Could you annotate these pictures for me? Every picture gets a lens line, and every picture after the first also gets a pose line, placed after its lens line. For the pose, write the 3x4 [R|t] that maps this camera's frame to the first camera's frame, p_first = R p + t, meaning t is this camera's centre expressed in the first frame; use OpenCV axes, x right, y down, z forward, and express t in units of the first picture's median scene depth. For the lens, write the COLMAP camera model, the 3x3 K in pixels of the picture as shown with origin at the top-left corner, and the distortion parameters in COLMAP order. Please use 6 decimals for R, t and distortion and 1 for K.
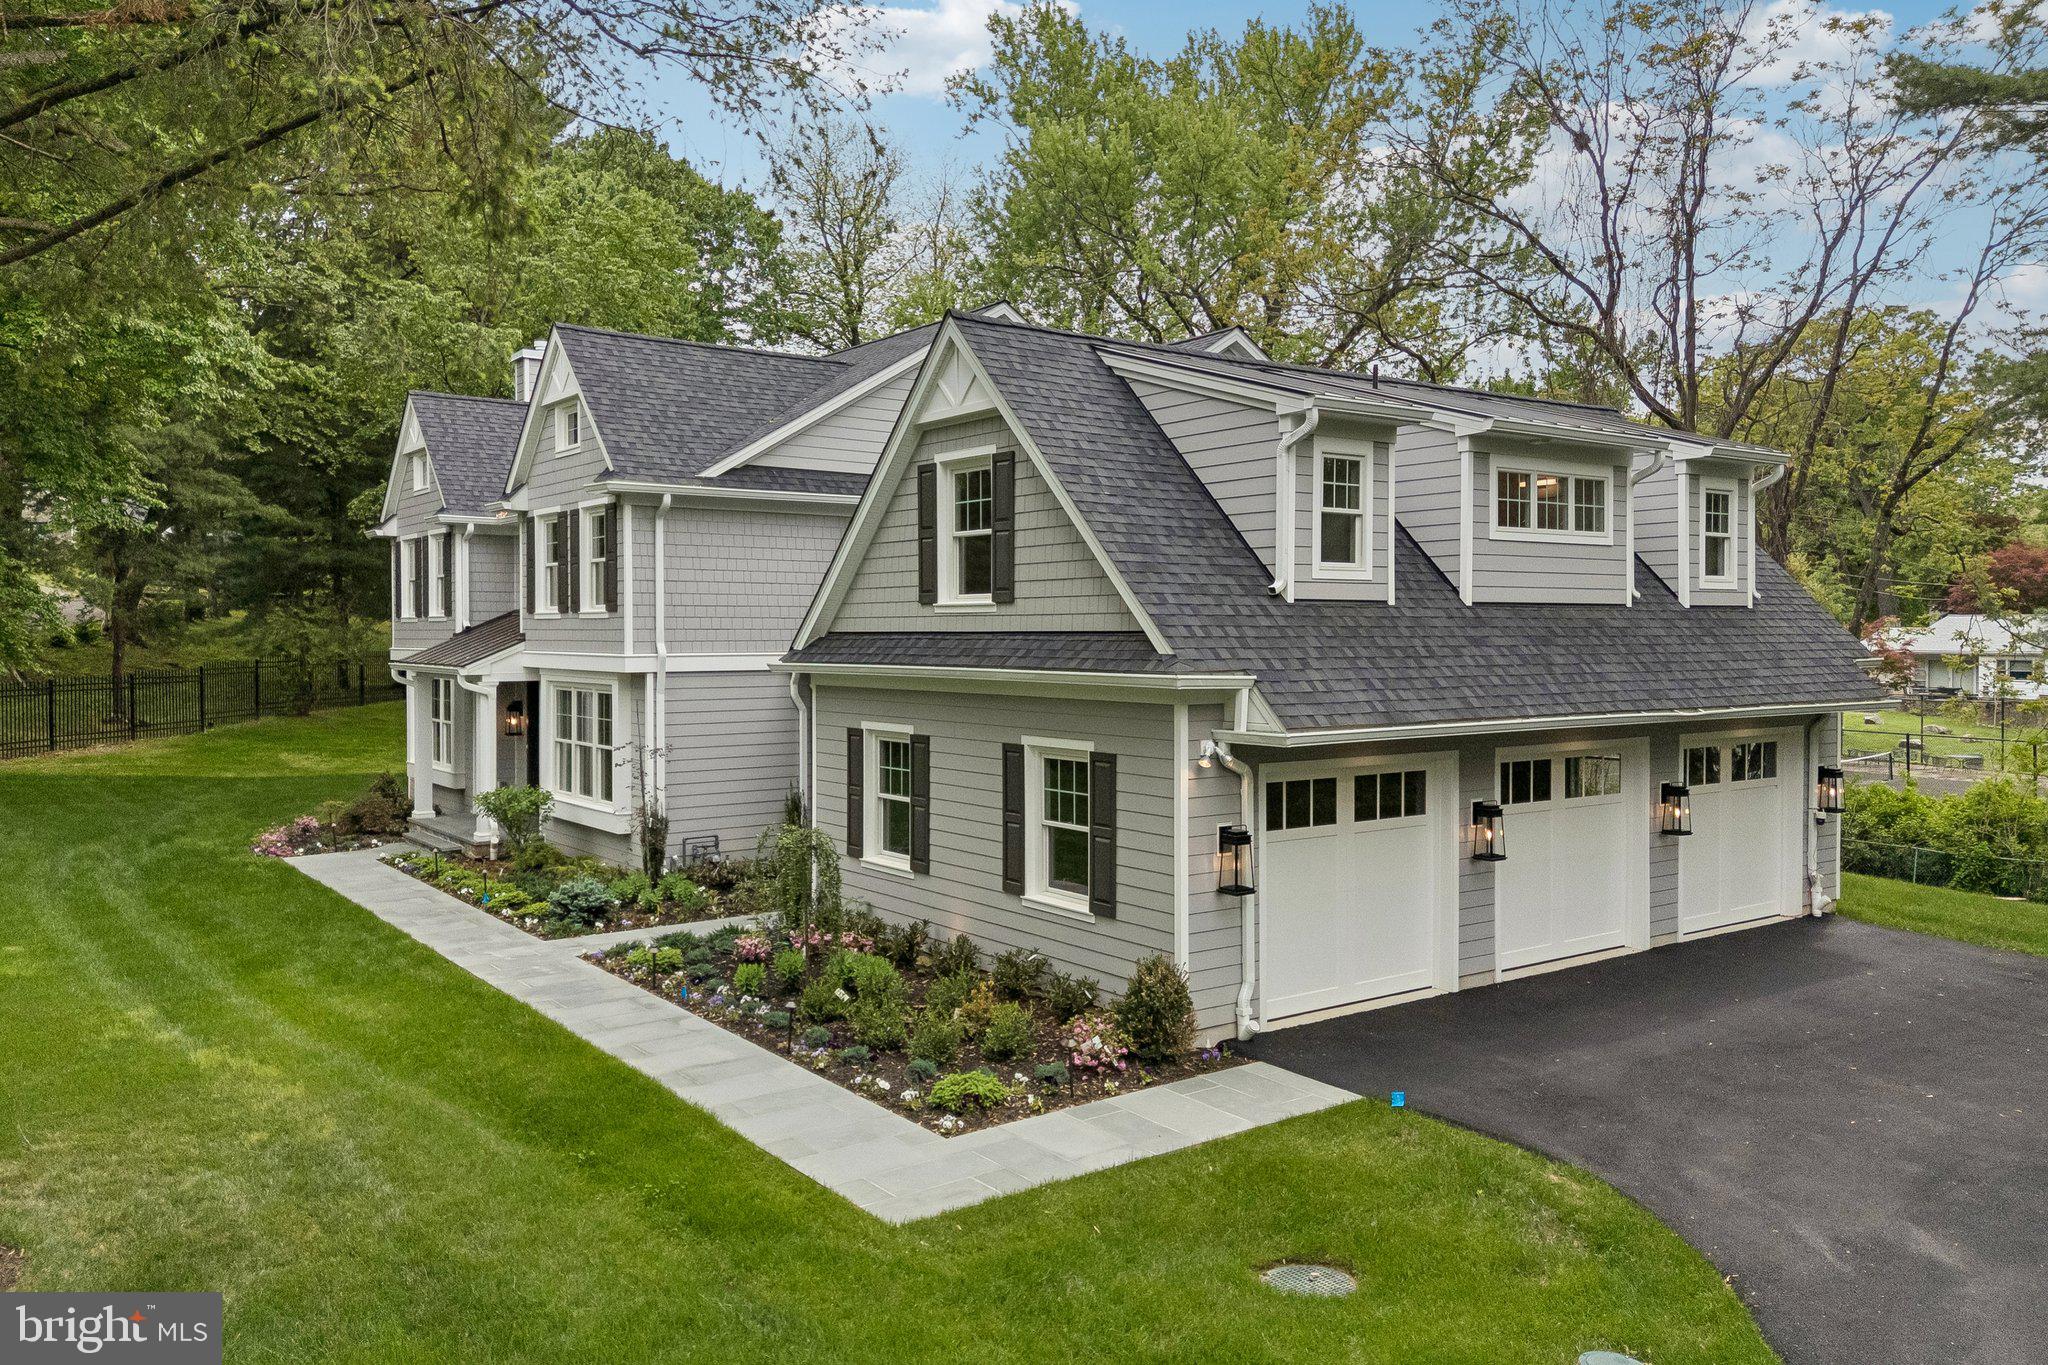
lens RADIAL K [[1516.1, 0, 1024.4], [0, 1516.1, 652.7], [0, 0, 1]] dist [0.048628, -0.007805]
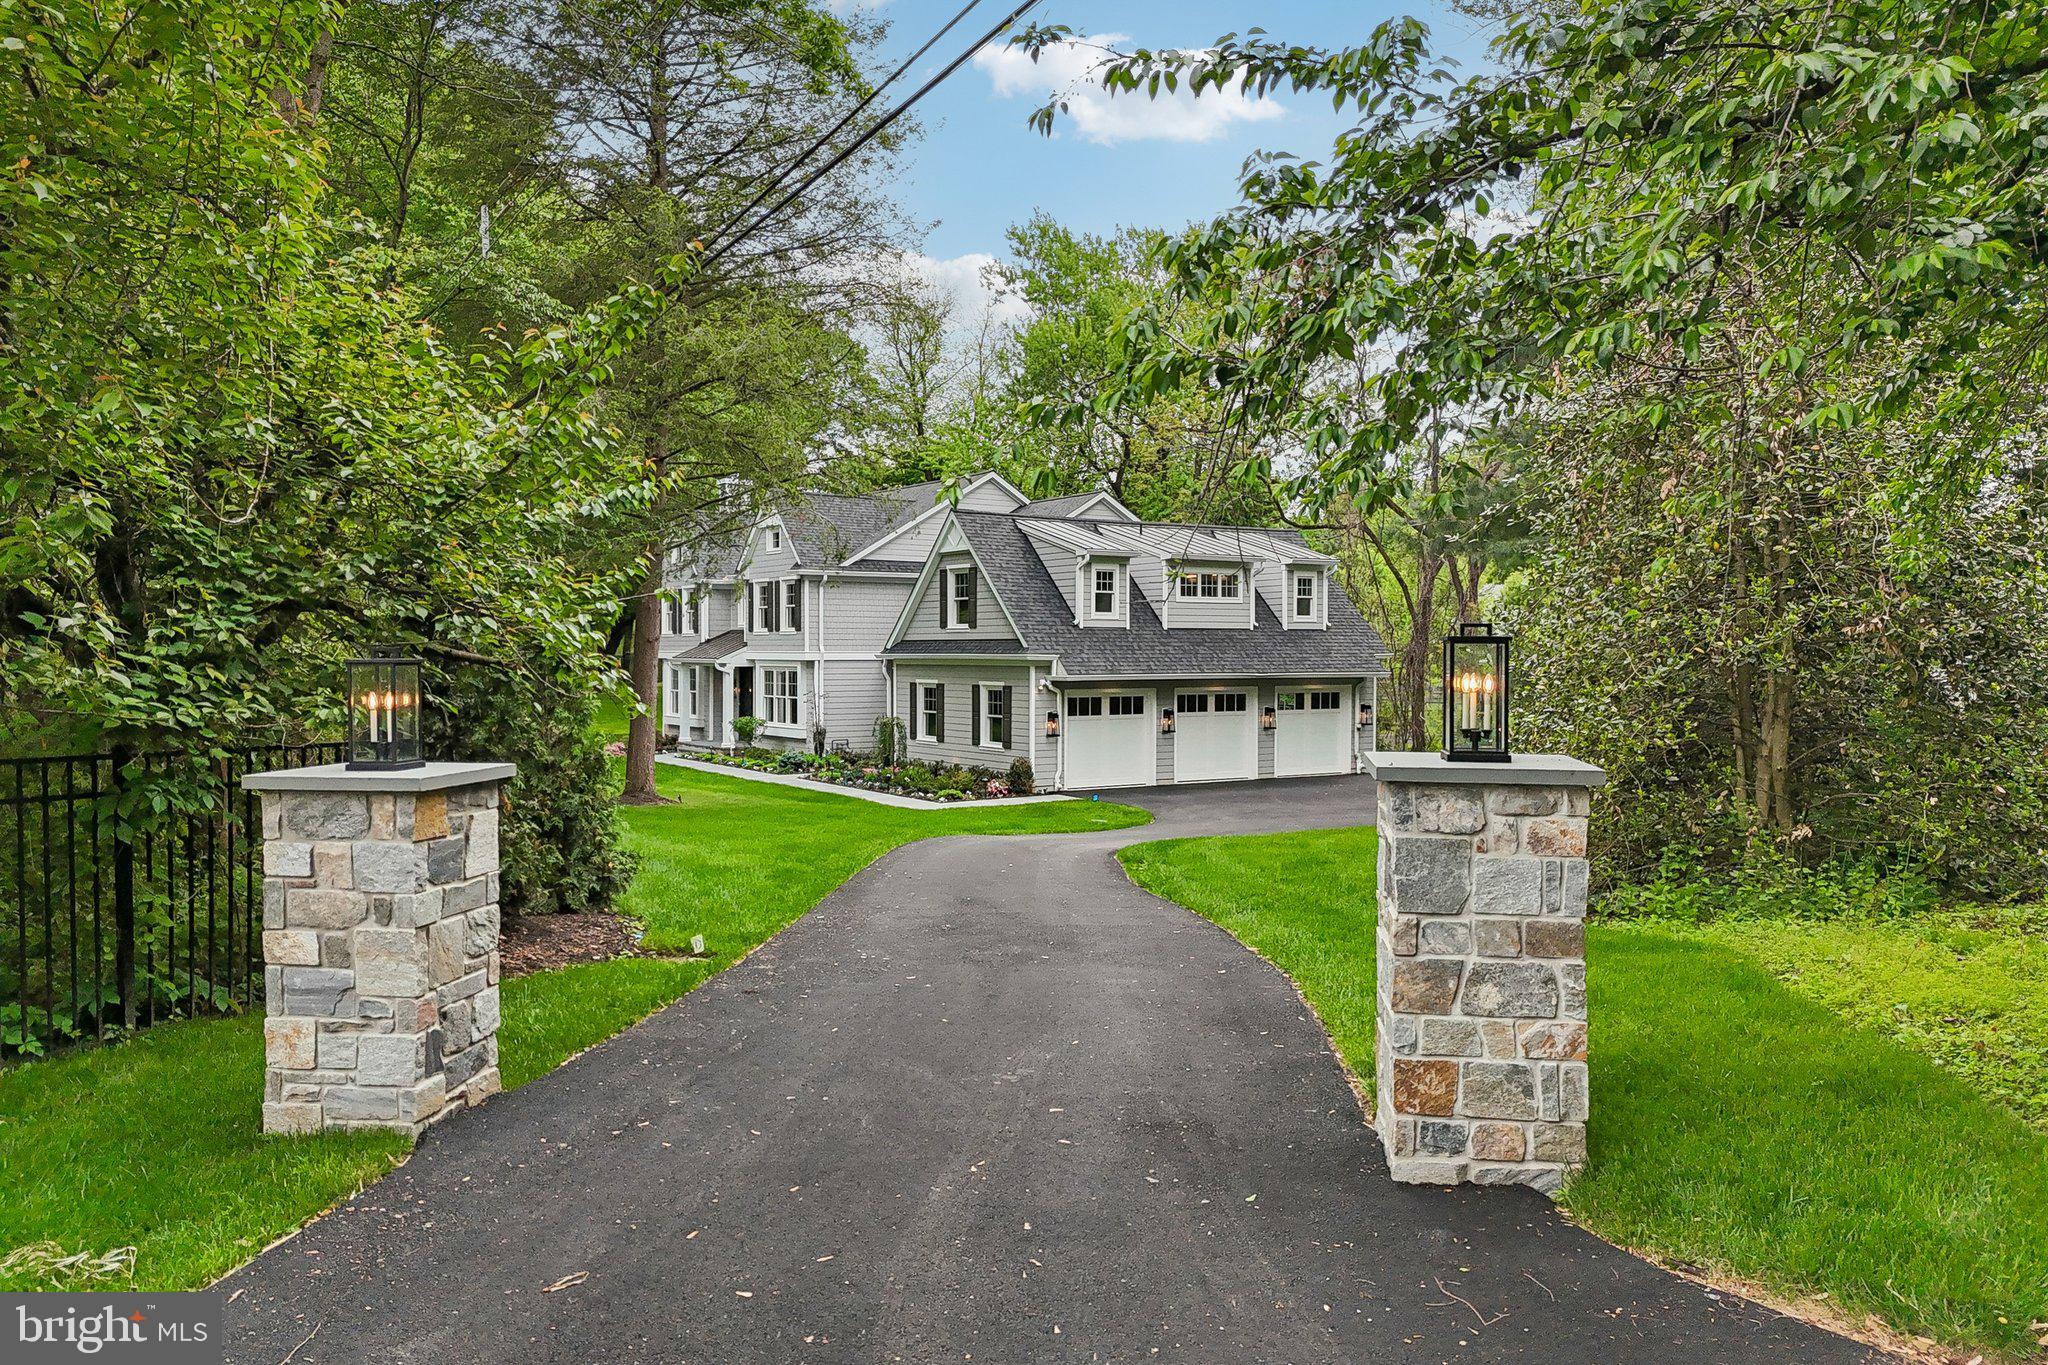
lens RADIAL K [[1497.3, 0, 1024.0], [0, 1497.3, 682.5], [0, 0, 1]] dist [0.114836, -0.151527]
pose [[0.998987, 0.003281, -0.044888, 0.173569], [-0.002954, 0.999969, 0.007353, 0.036620], [0.044910, -0.007213, 0.998965, -1.387403]]
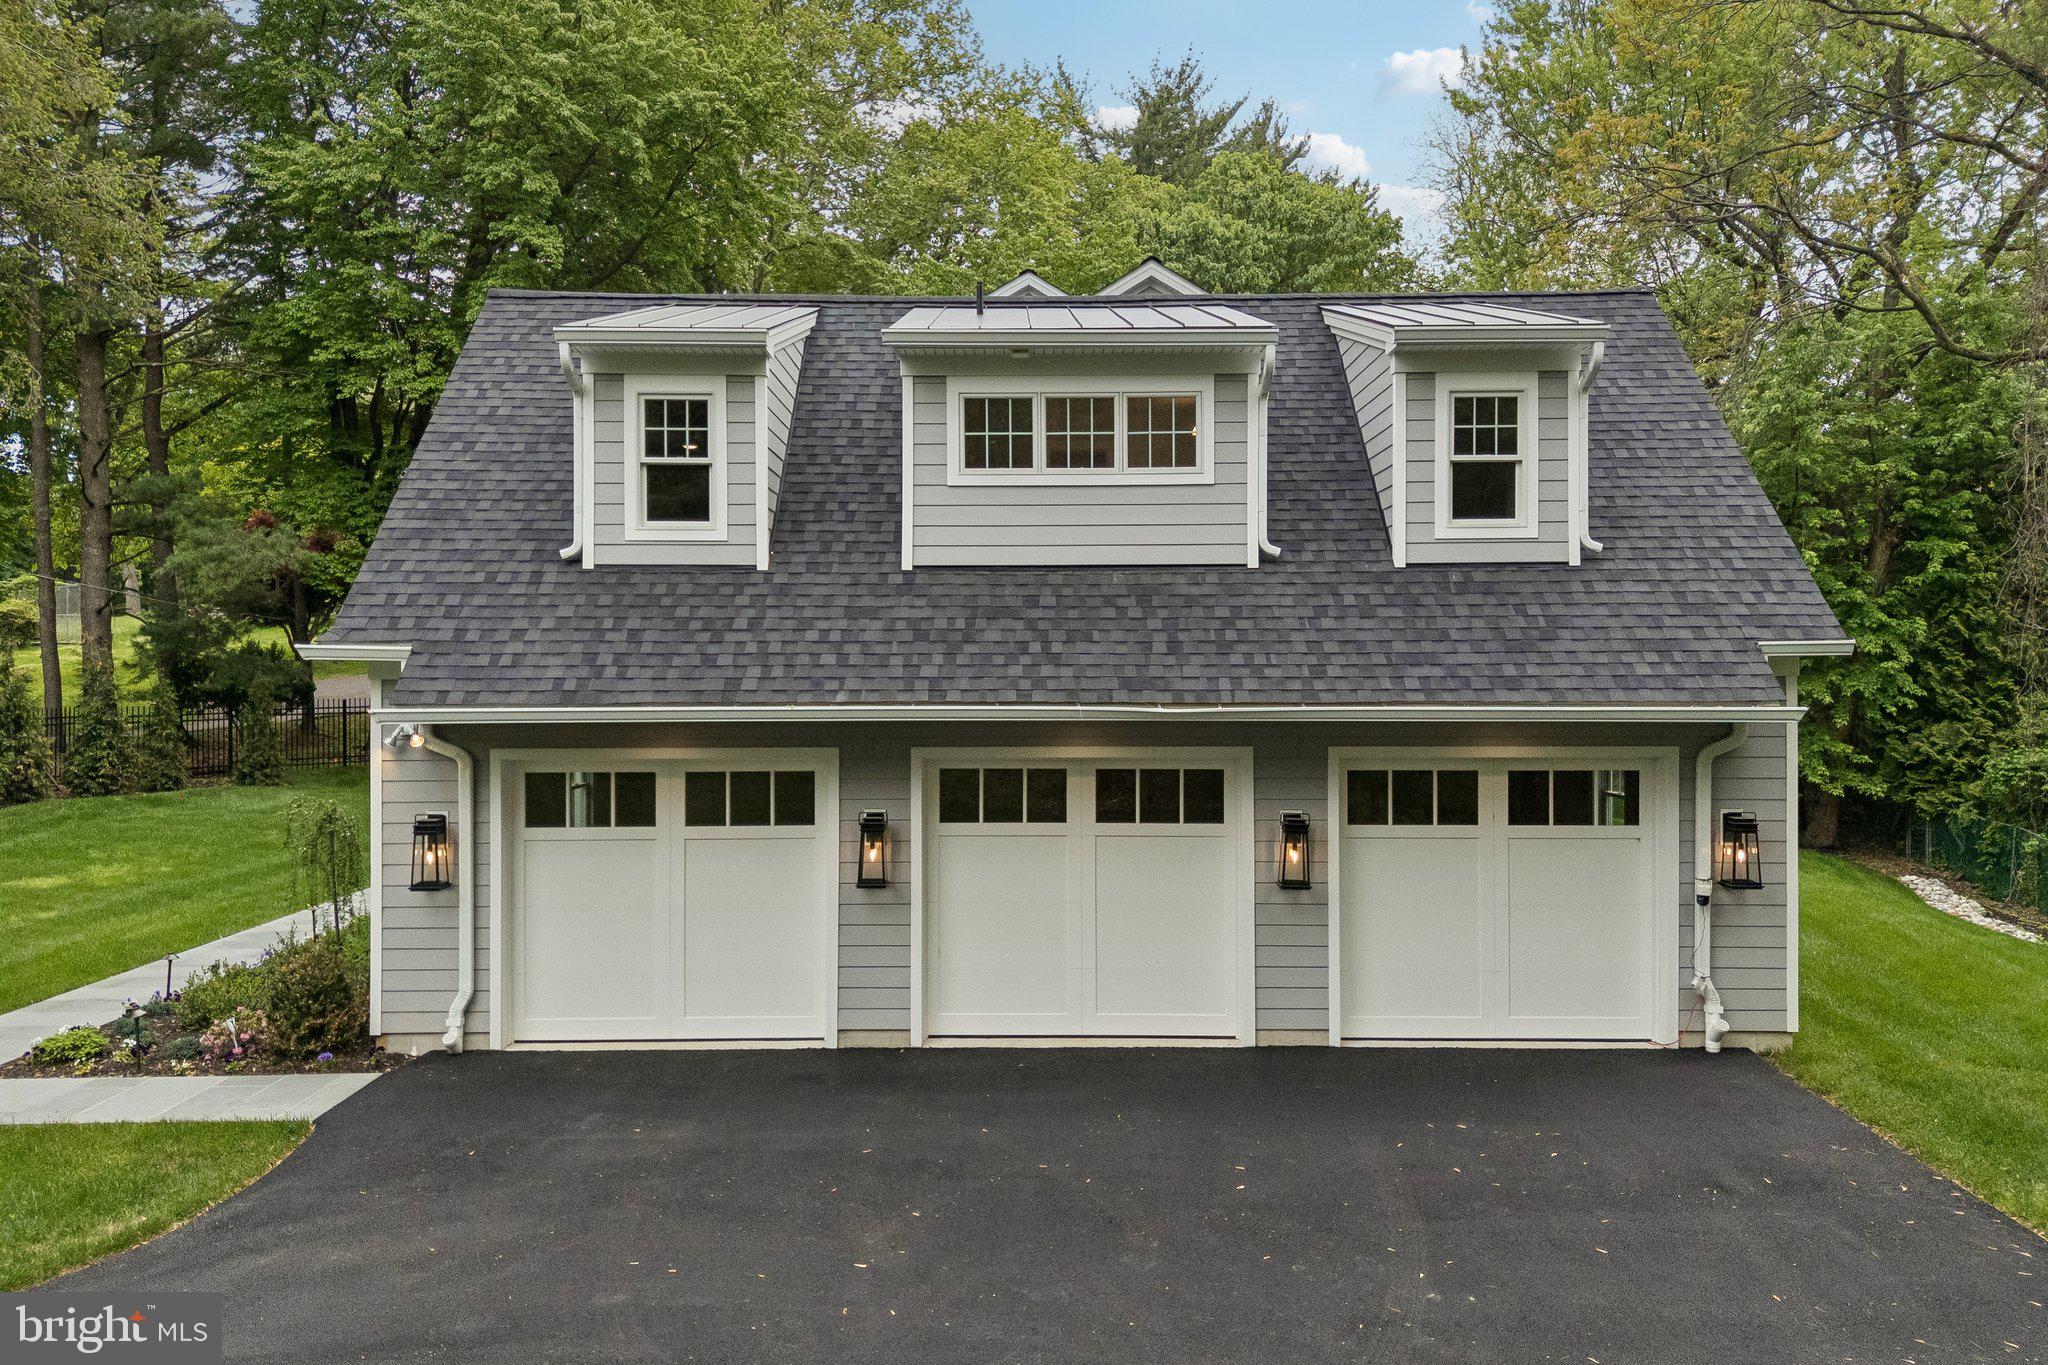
lens RADIAL K [[1497.3, 0, 1024.0], [0, 1497.3, 682.5], [0, 0, 1]] dist [0.114836, -0.151527]
pose [[0.807080, 0.004464, -0.590425, 0.805449], [-0.008175, 0.999960, -0.003615, 0.030527], [0.590386, 0.007744, 0.807084, 0.402078]]
